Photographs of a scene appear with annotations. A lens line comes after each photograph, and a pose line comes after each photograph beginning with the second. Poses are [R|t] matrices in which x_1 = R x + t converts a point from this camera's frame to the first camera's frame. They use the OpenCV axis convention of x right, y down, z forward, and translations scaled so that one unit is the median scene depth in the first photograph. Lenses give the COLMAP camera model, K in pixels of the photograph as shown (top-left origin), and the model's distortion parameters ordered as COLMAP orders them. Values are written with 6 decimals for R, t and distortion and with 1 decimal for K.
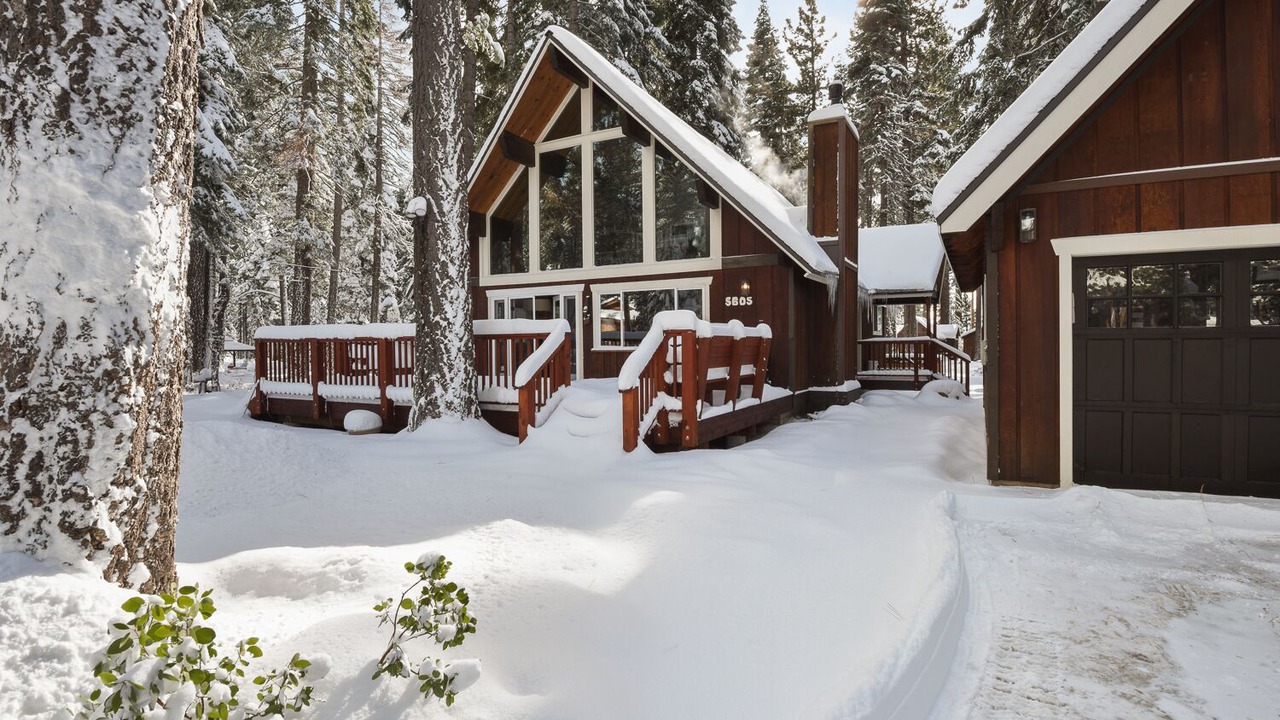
lens RADIAL K [[625.9, 0, 640.0], [0, 625.9, 360.0], [0, 0, 1]] dist [-0.002963, -0.021607]
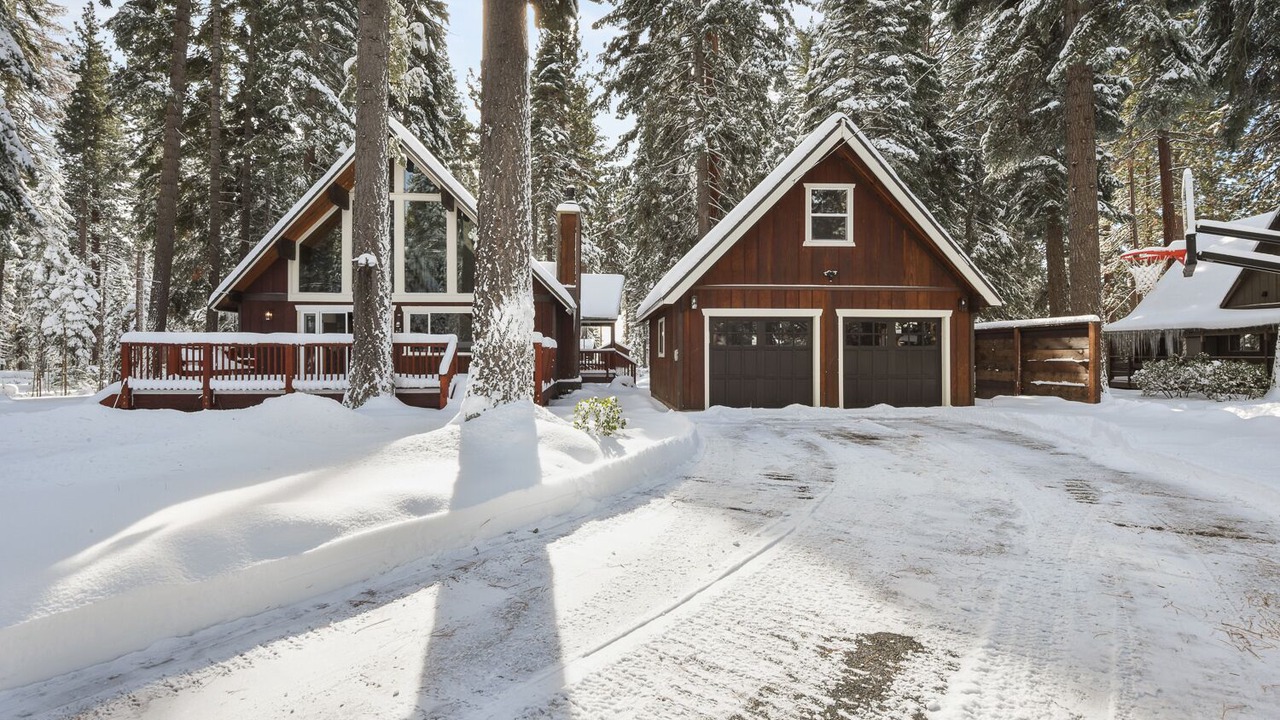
lens RADIAL K [[621.2, 0, 638.2], [0, 621.2, 367.1], [0, 0, 1]] dist [0.030260, -0.022629]
pose [[0.846175, -0.003219, 0.532896, -0.396582], [0.006771, 0.999966, -0.004711, 0.020912], [-0.532862, 0.007595, 0.846168, -0.432935]]
